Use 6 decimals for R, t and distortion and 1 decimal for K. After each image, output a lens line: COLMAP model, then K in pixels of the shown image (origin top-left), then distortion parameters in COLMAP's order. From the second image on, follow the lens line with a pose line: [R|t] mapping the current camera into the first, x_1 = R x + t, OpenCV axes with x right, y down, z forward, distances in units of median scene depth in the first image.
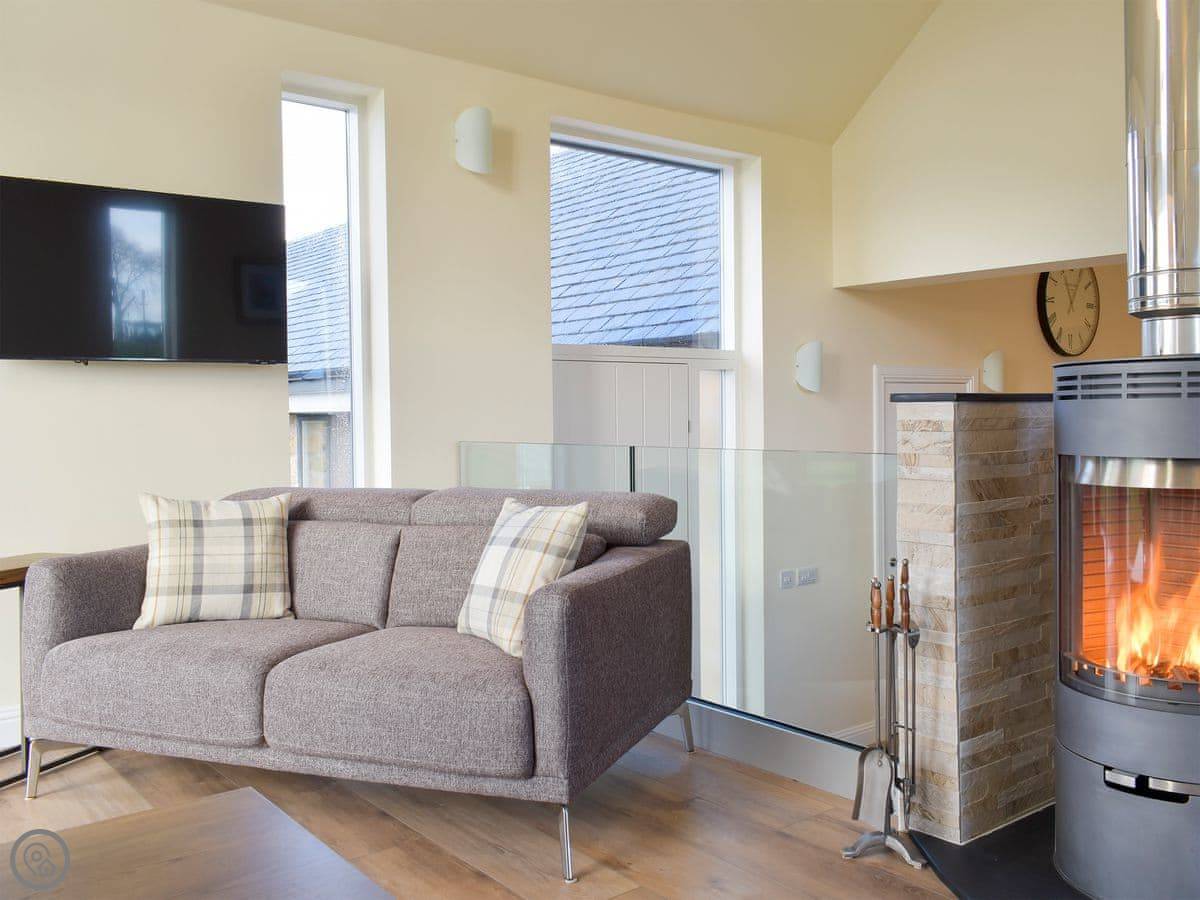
lens RADIAL K [[1066.3, 0, 563.4], [0, 1066.3, 445.8], [0, 0, 1]] dist [-0.013244, -0.004191]
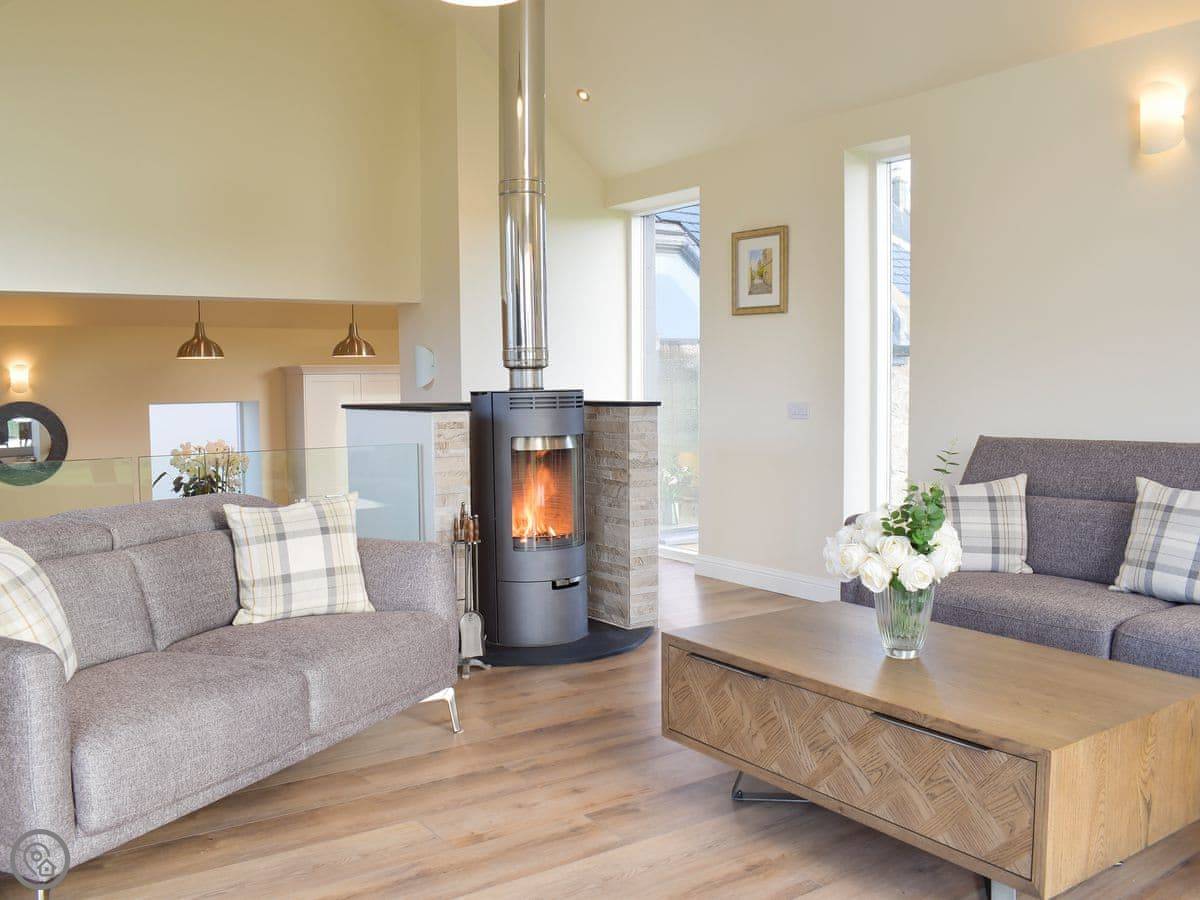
lens RADIAL K [[1066.3, 0, 563.4], [0, 1066.3, 445.8], [0, 0, 1]] dist [-0.013244, -0.004191]
pose [[0.088831, -0.047895, 0.994895, -1.559841], [0.043177, 0.998090, 0.044194, -0.061581], [-0.995110, 0.039031, 0.090729, 0.741518]]
